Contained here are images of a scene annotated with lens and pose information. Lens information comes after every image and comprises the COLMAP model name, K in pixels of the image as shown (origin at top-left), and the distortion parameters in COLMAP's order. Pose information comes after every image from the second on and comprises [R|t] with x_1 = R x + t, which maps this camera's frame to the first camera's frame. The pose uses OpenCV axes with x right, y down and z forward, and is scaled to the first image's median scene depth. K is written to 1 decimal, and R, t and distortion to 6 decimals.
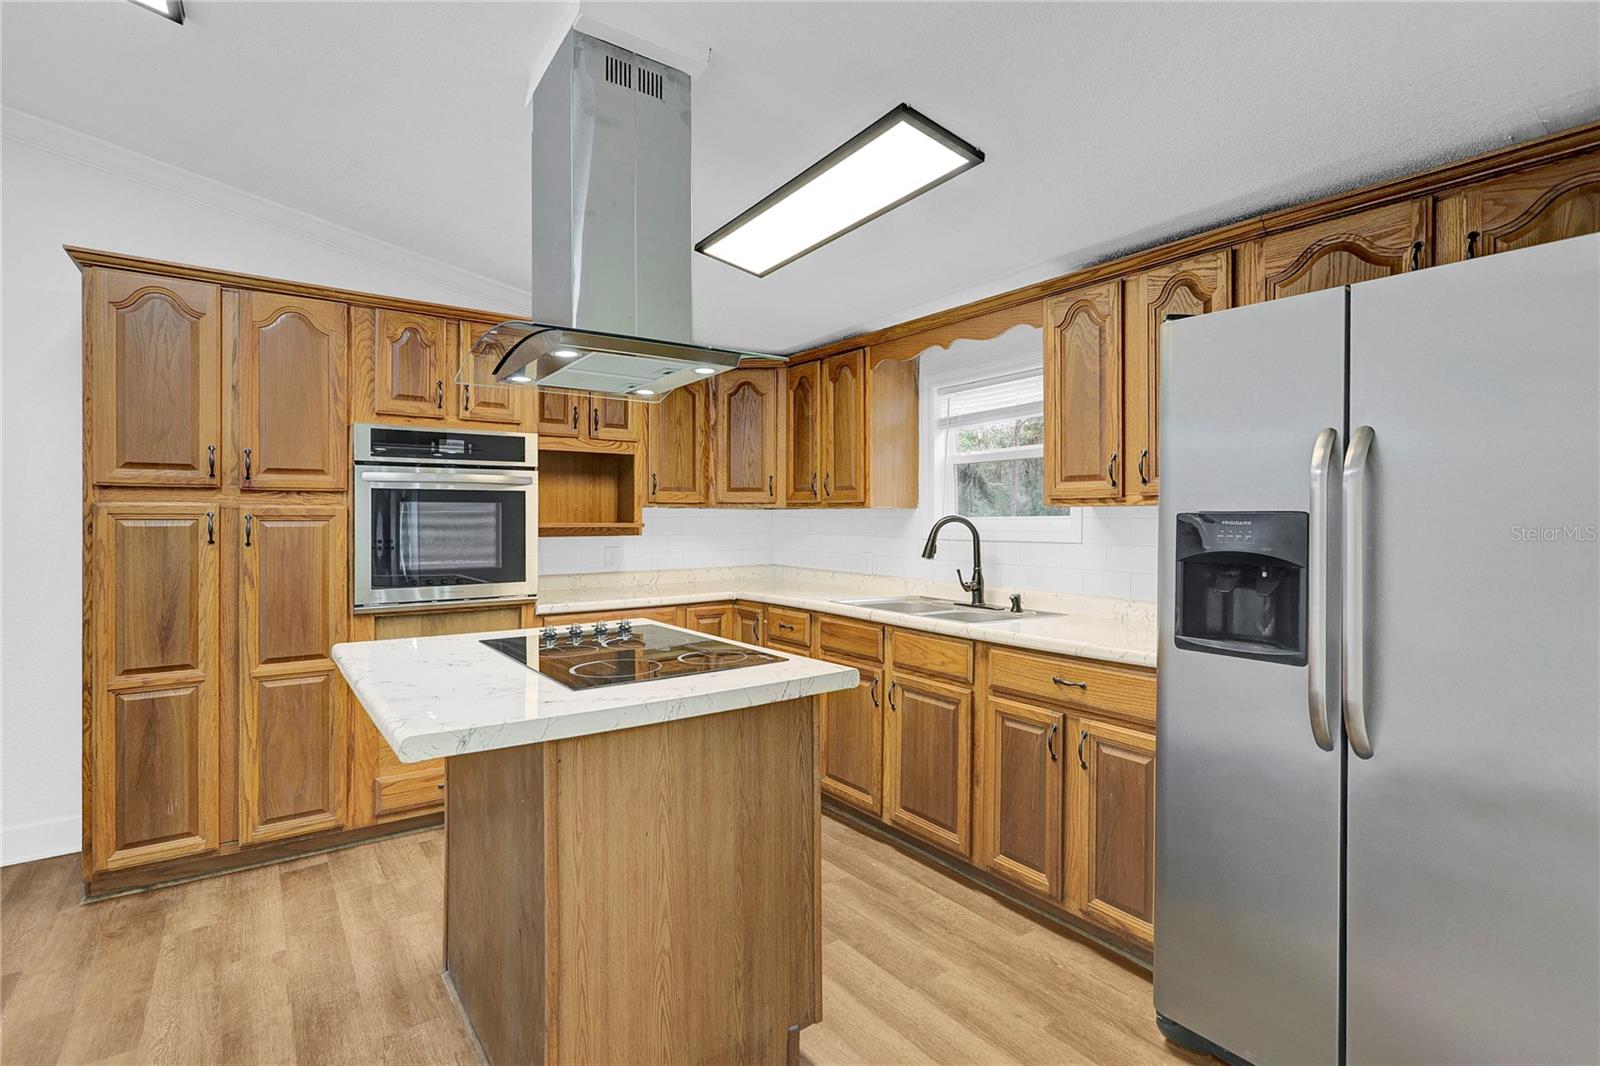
lens RADIAL K [[746.6, 0, 800.0], [0, 746.6, 533.0], [0, 0, 1]] dist [-0.001495, -0.000645]
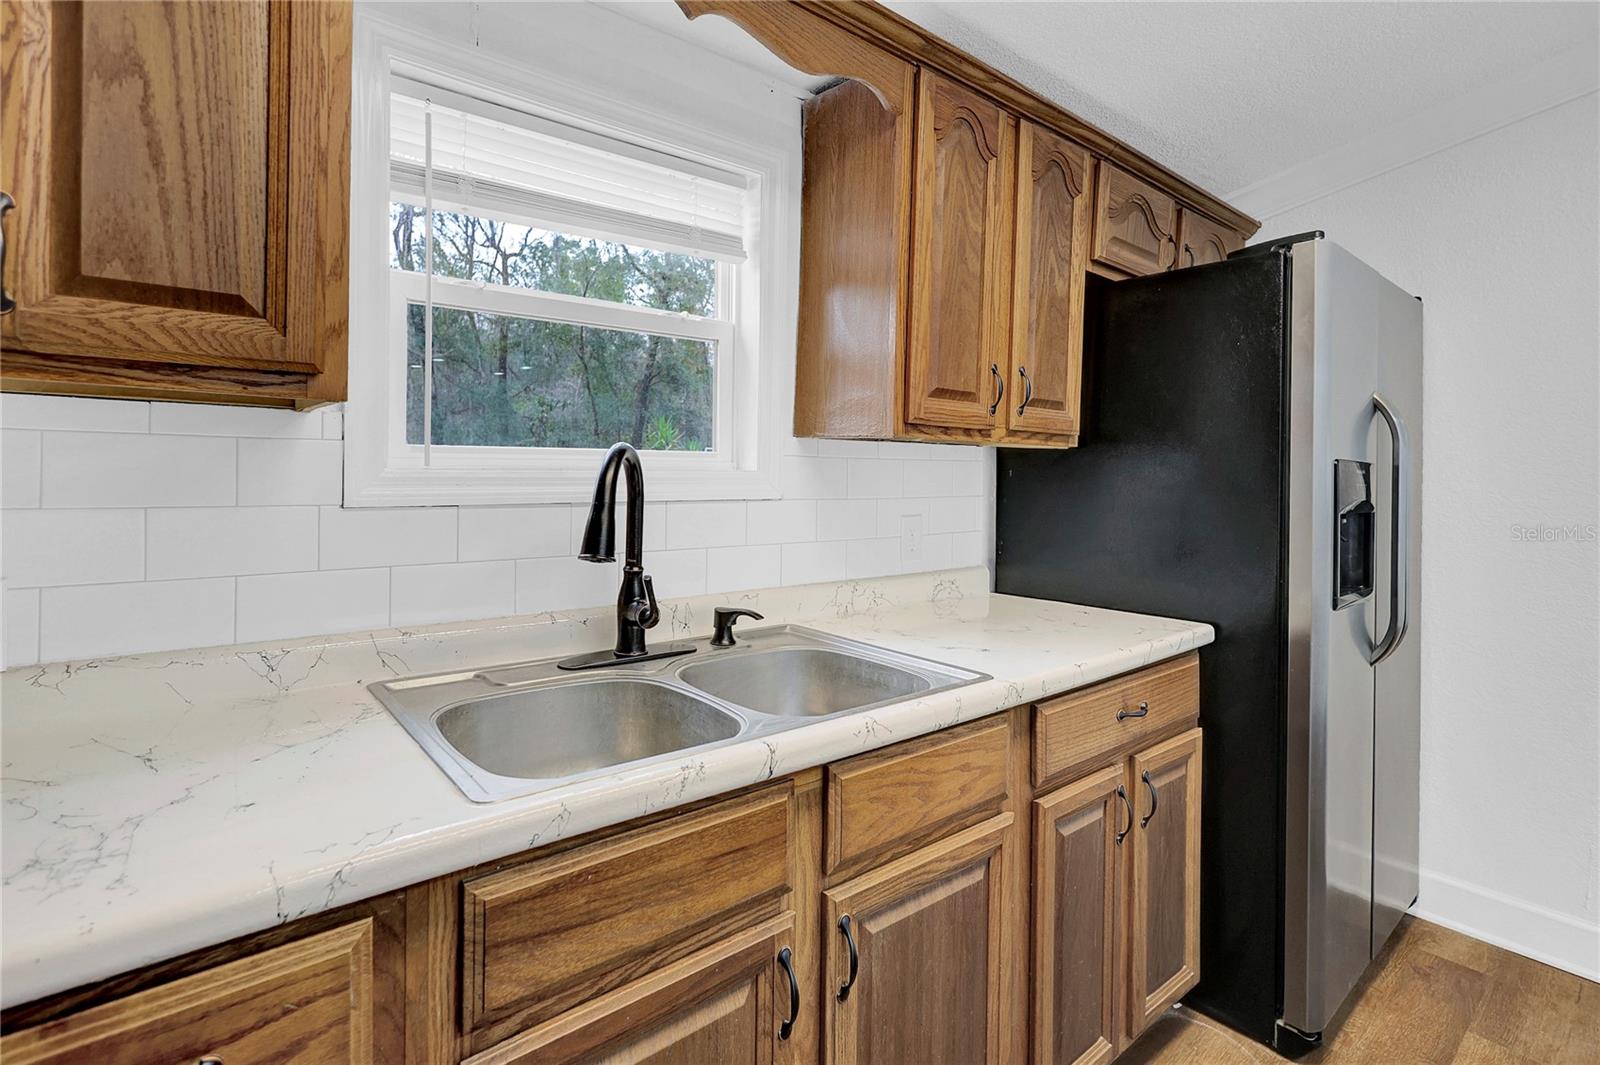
lens RADIAL K [[772.1, 0, 798.4], [0, 772.1, 473.7], [0, 0, 1]] dist [-0.000233, 0.000000]
pose [[-0.076299, -0.005099, 0.997072, -0.245438], [0.005658, 0.999969, 0.005546, -0.011590], [-0.997069, 0.006065, -0.076268, 1.118007]]
